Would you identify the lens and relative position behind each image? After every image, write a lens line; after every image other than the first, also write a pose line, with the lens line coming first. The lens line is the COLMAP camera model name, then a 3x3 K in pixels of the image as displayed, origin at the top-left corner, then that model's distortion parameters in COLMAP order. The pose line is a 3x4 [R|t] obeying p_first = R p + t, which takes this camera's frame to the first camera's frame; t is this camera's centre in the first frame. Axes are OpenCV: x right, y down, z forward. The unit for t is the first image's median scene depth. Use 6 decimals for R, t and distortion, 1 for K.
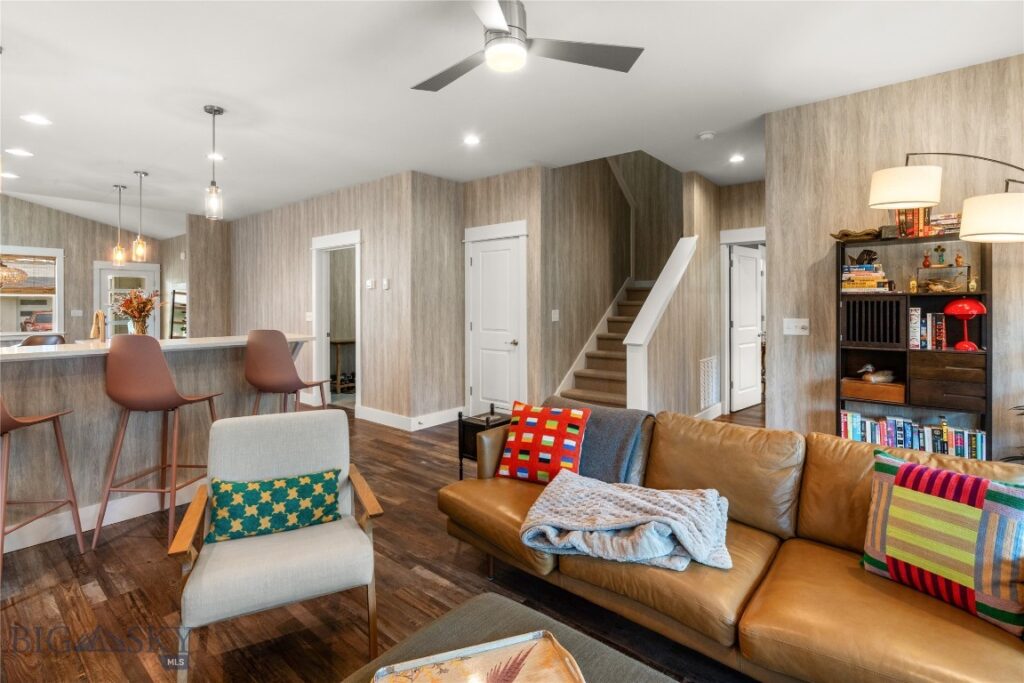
lens RADIAL K [[473.4, 0, 509.7], [0, 473.4, 303.7], [0, 0, 1]] dist [-0.005166, 0.003655]
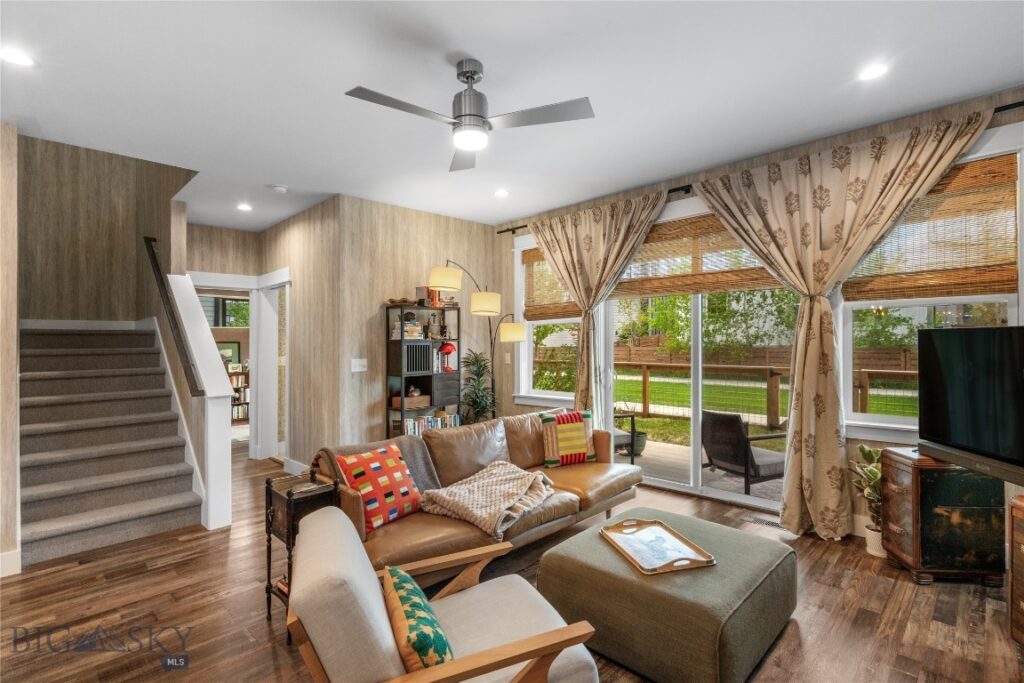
lens RADIAL K [[488.9, 0, 516.9], [0, 488.9, 345.5], [0, 0, 1]] dist [0.007628, 0.000271]
pose [[0.091647, -0.006719, 0.995769, -0.442373], [0.016036, 0.999858, 0.005271, -0.003972], [-0.995662, 0.015485, 0.091742, 0.278004]]
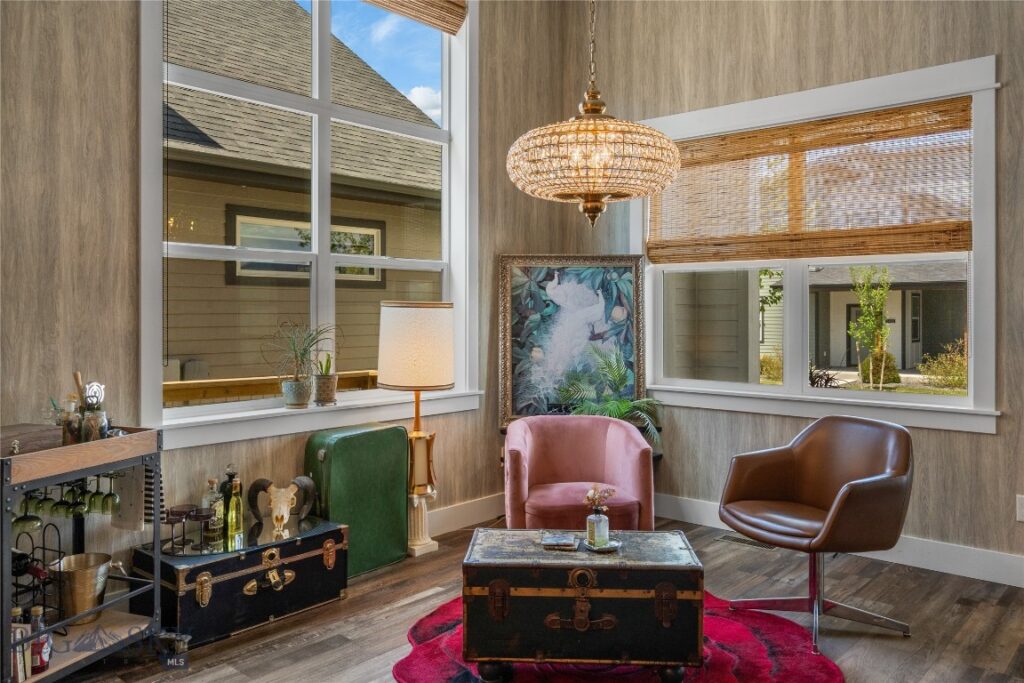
lens RADIAL K [[803.1, 0, 499.1], [0, 803.1, 308.4], [0, 0, 1]] dist [0.015757, -0.006494]
pose [[-0.033123, -0.001870, -0.999450, -0.906284], [0.000312, 0.999998, -0.001882, 0.017682], [0.999451, -0.000374, -0.033122, 1.297916]]
